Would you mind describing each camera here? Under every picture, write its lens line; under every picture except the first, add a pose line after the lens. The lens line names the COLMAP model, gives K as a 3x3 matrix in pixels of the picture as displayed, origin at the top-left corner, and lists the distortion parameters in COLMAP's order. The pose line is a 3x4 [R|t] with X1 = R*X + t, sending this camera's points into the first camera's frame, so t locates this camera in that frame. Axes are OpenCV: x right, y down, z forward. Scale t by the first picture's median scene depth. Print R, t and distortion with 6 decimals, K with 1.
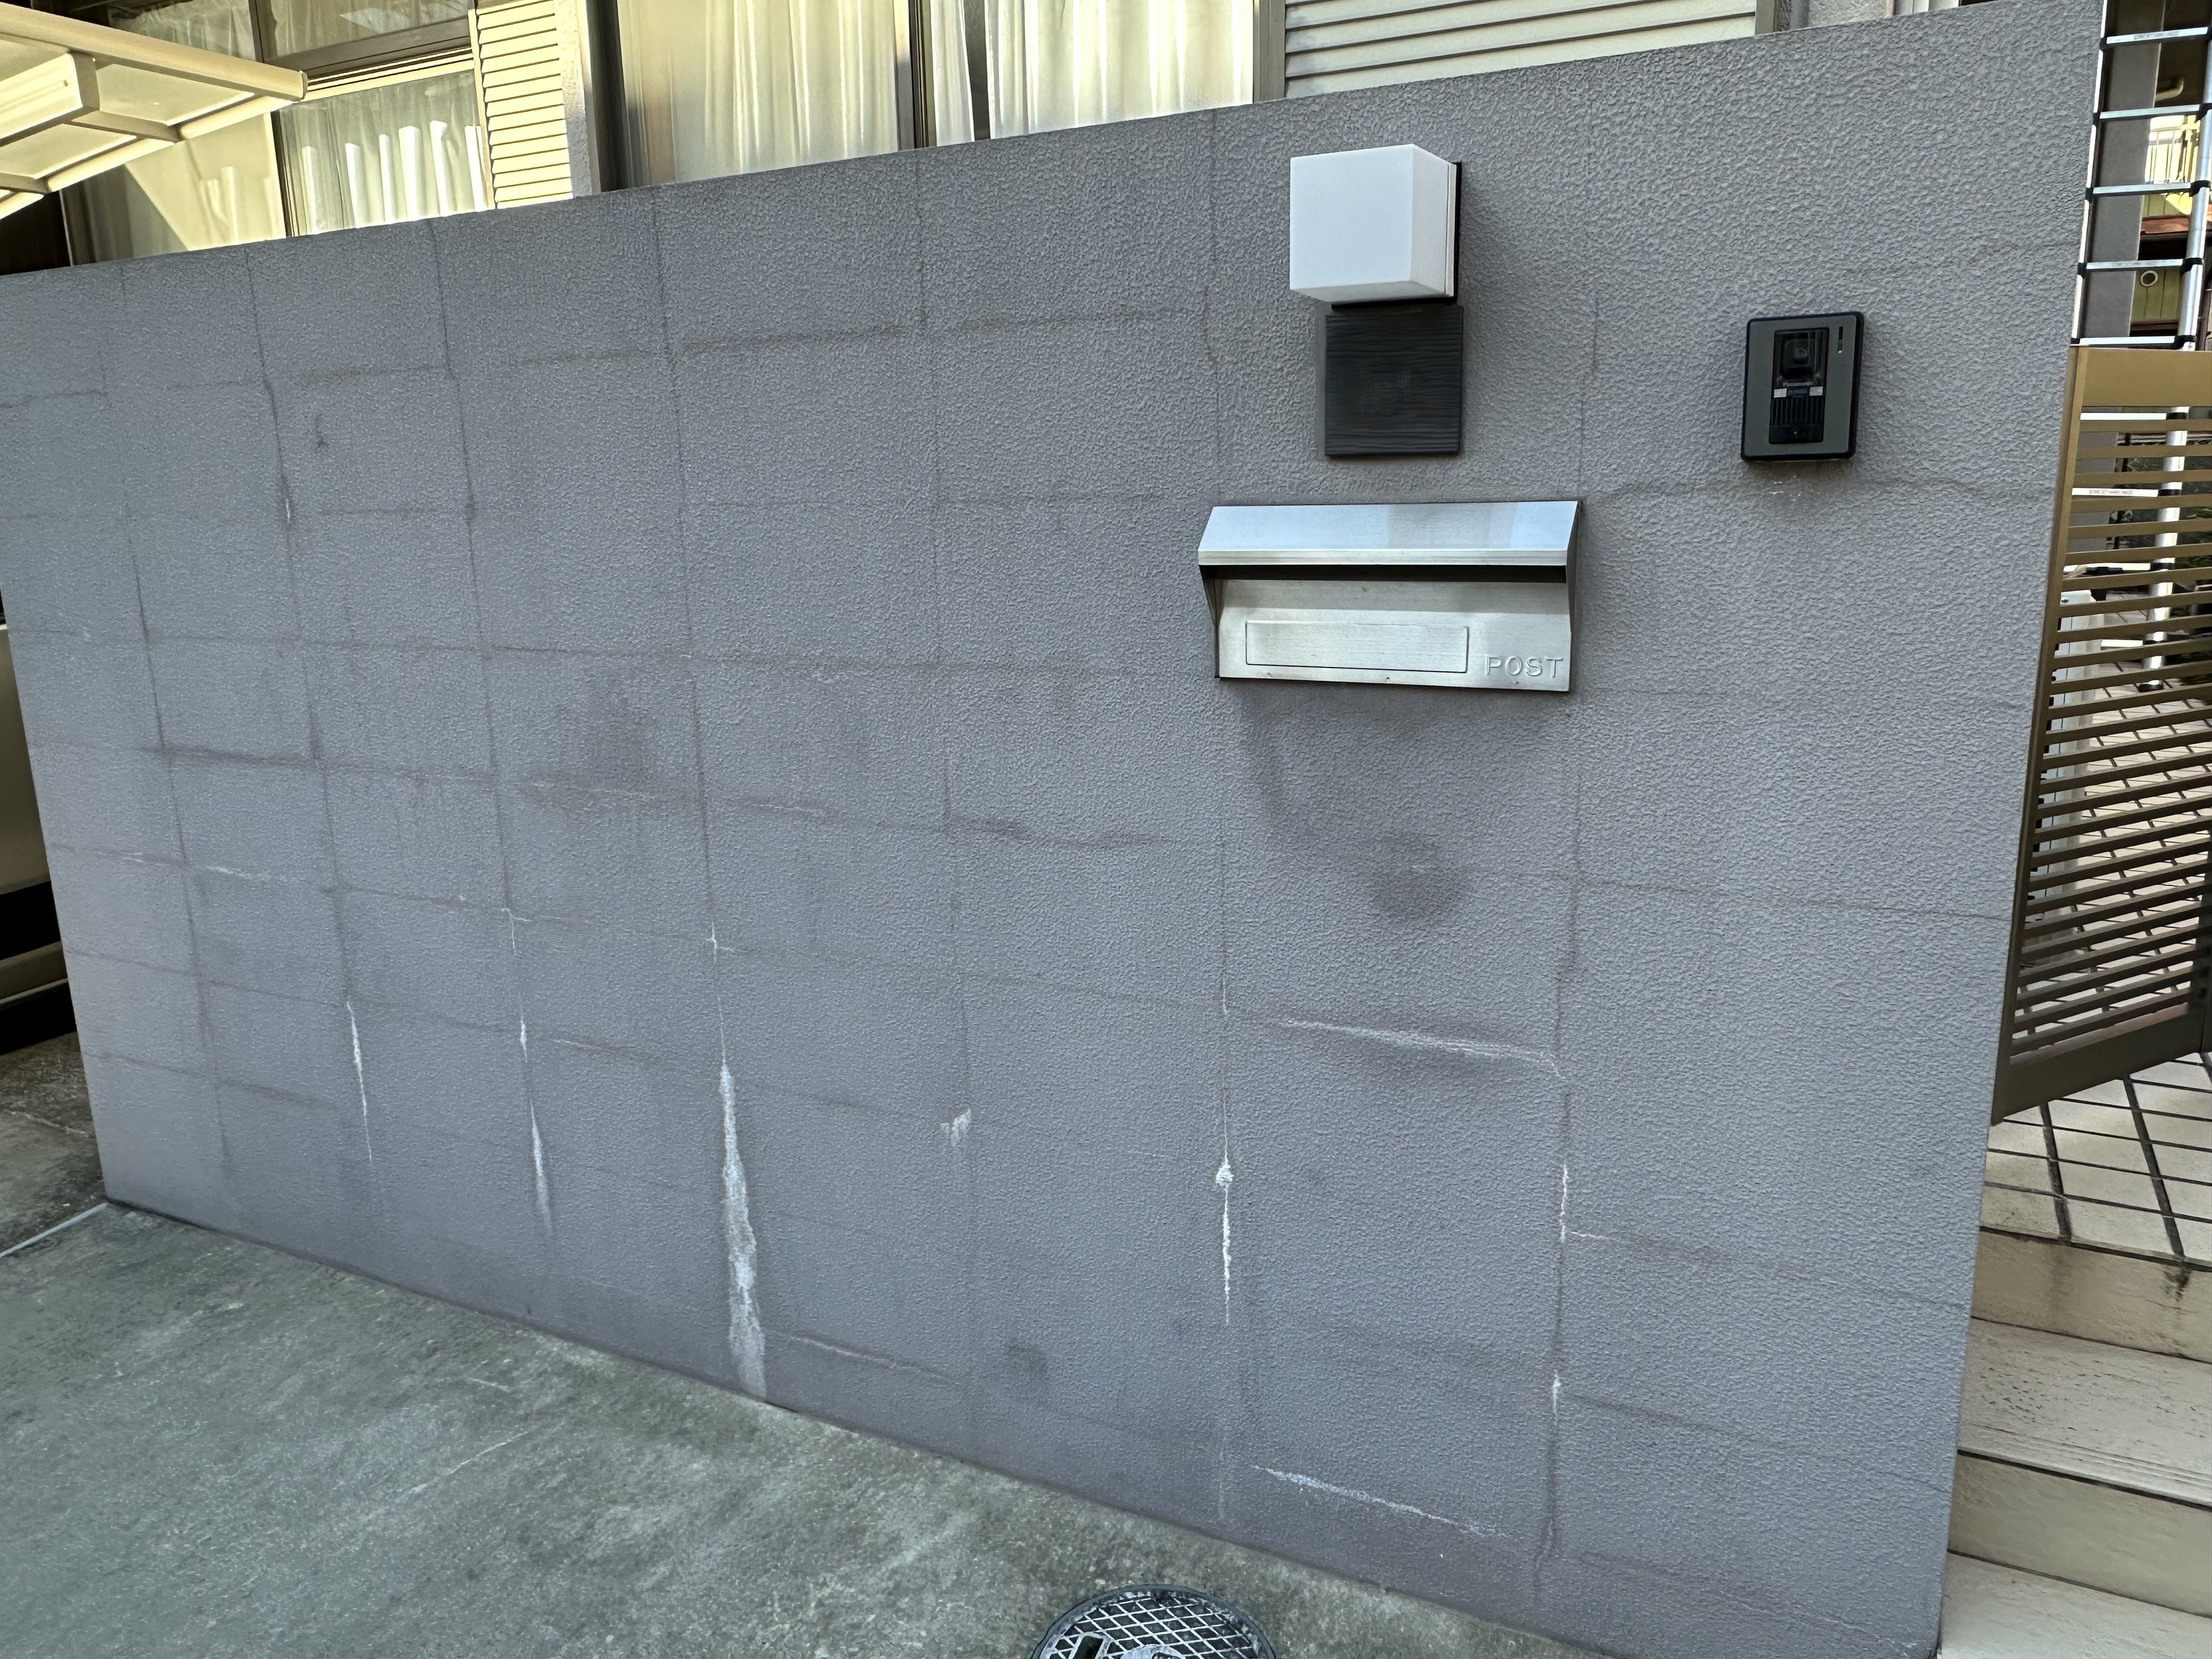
lens RADIAL K [[1596.5, 0, 1097.9], [0, 1596.5, 826.7], [0, 0, 1]] dist [-0.000860, -0.000810]
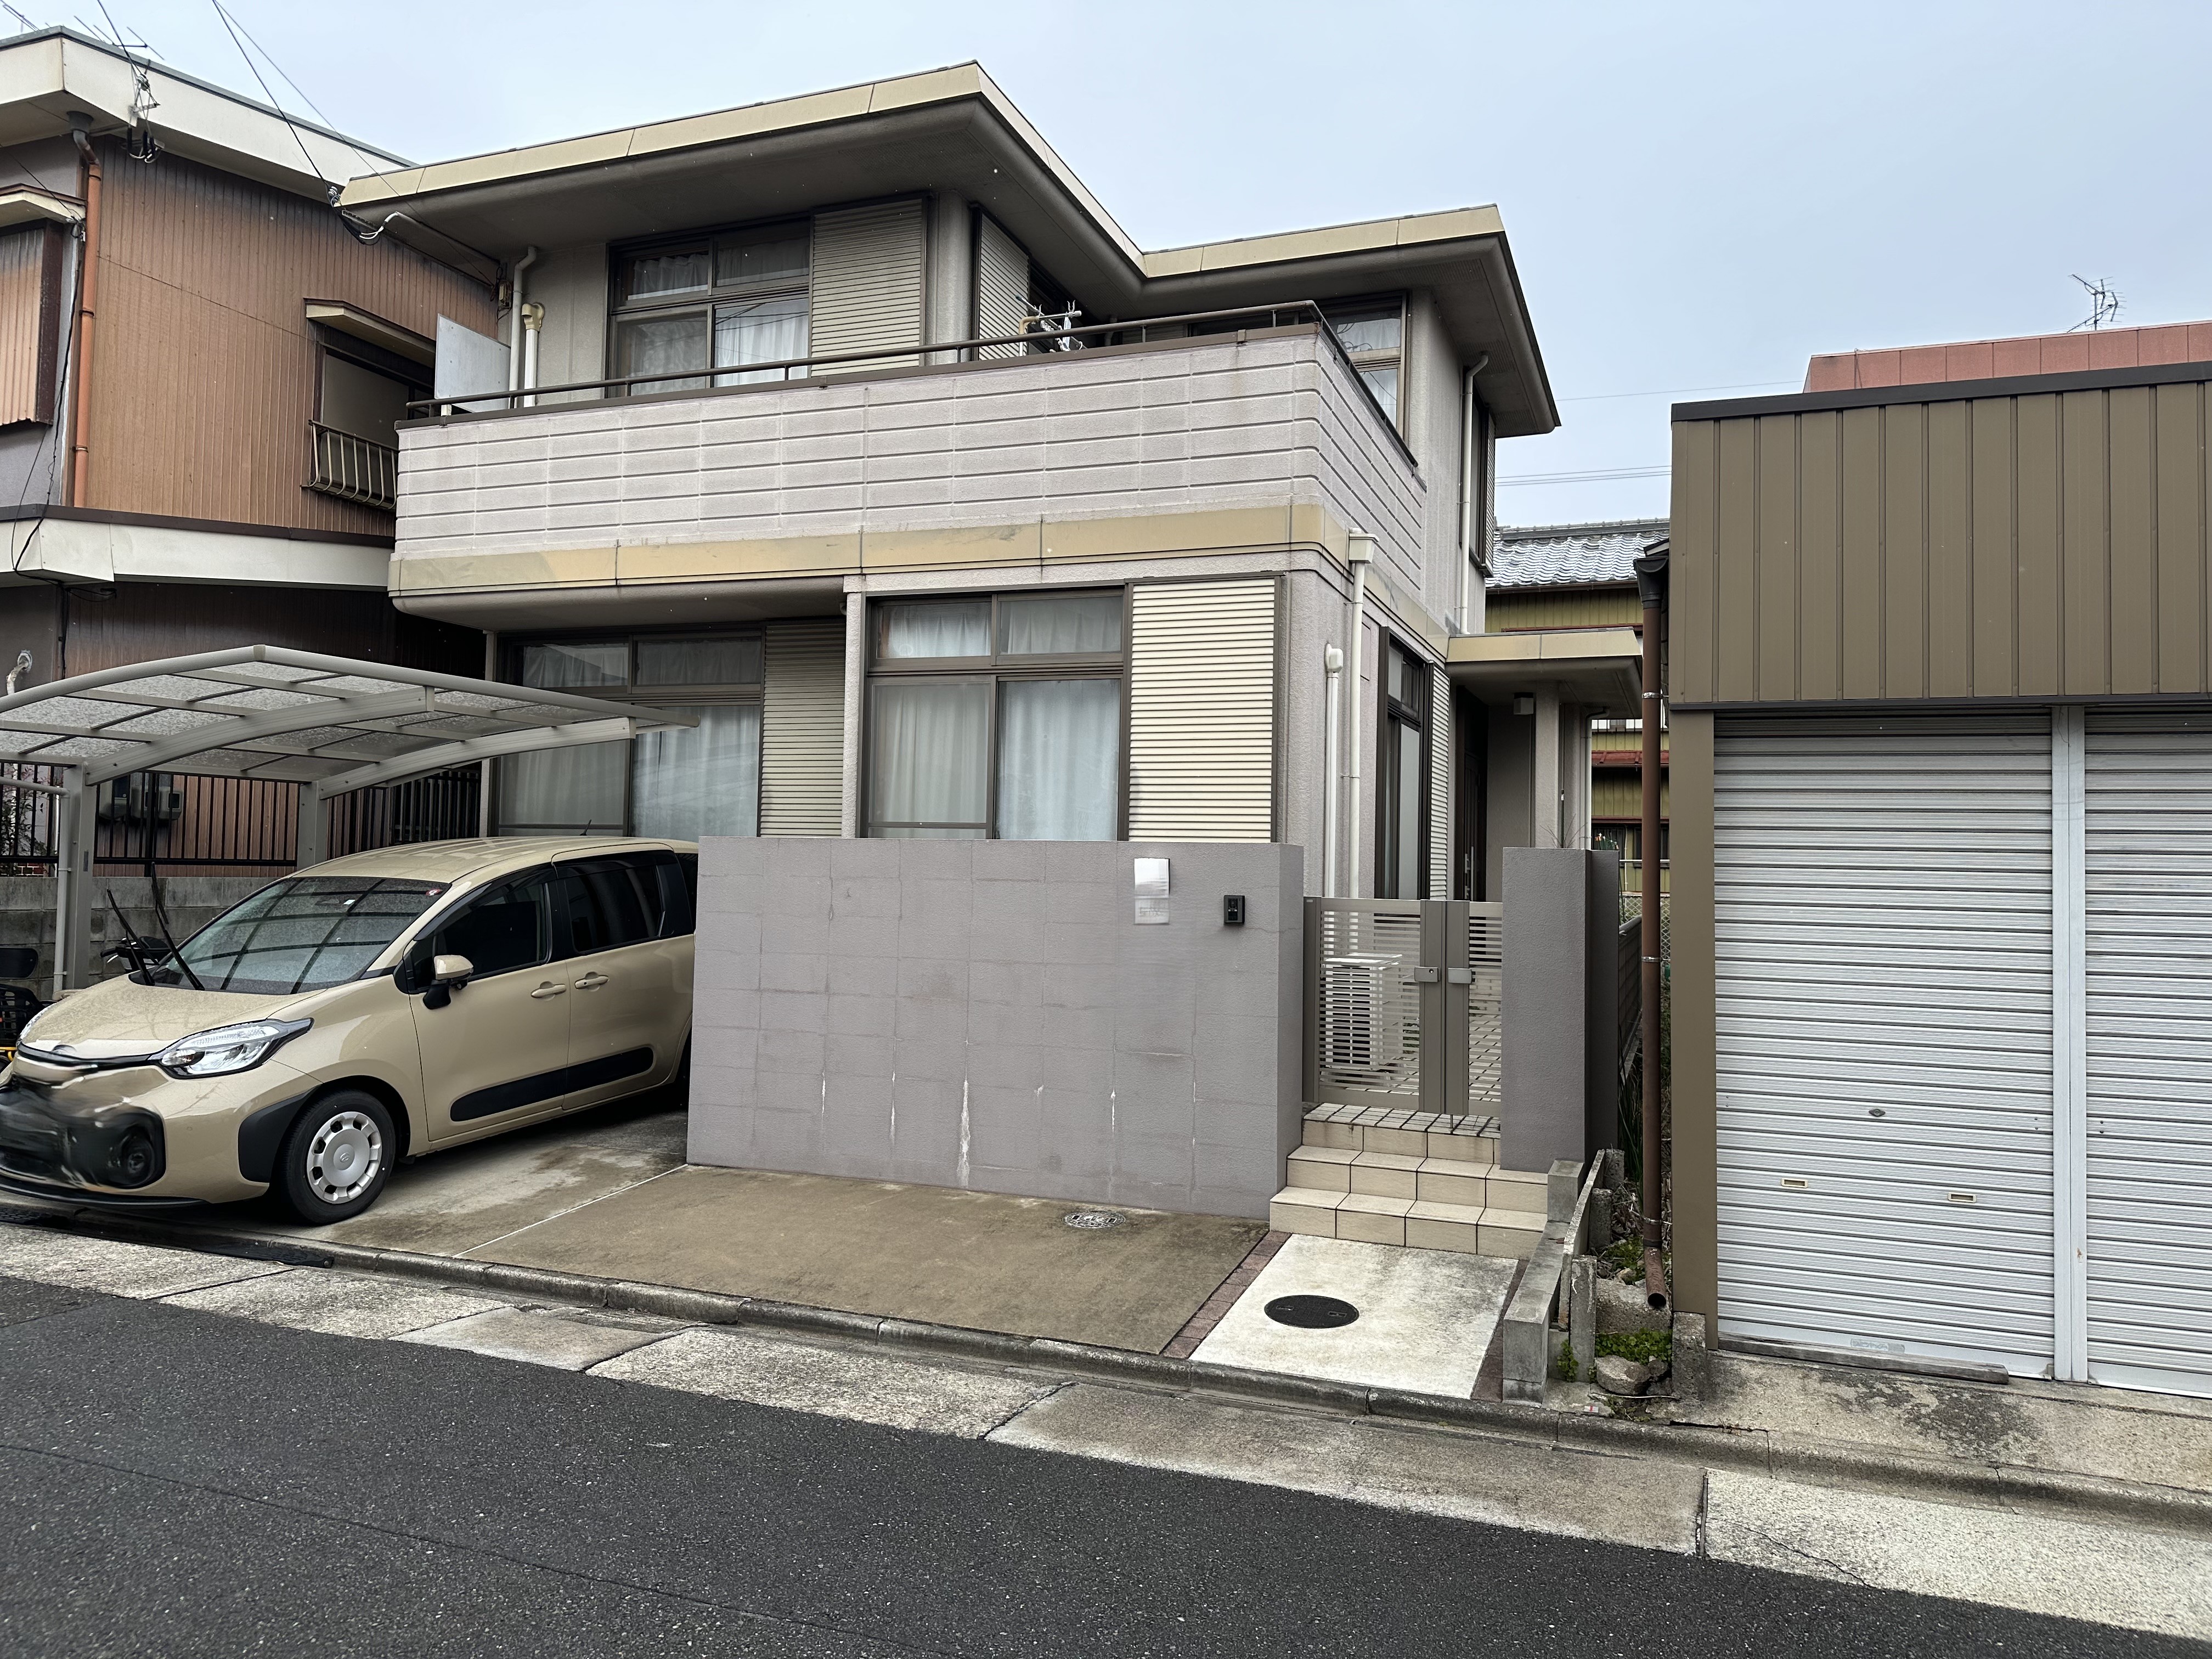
lens RADIAL K [[1519.1, 0, 1088.6], [0, 1519.1, 834.4], [0, 0, 1]] dist [-0.019809, -0.004938]
pose [[0.994666, 0.049258, 0.090628, -0.284417], [-0.025554, 0.968895, -0.246151, 0.418804], [-0.099934, 0.242522, 0.964985, -2.222399]]
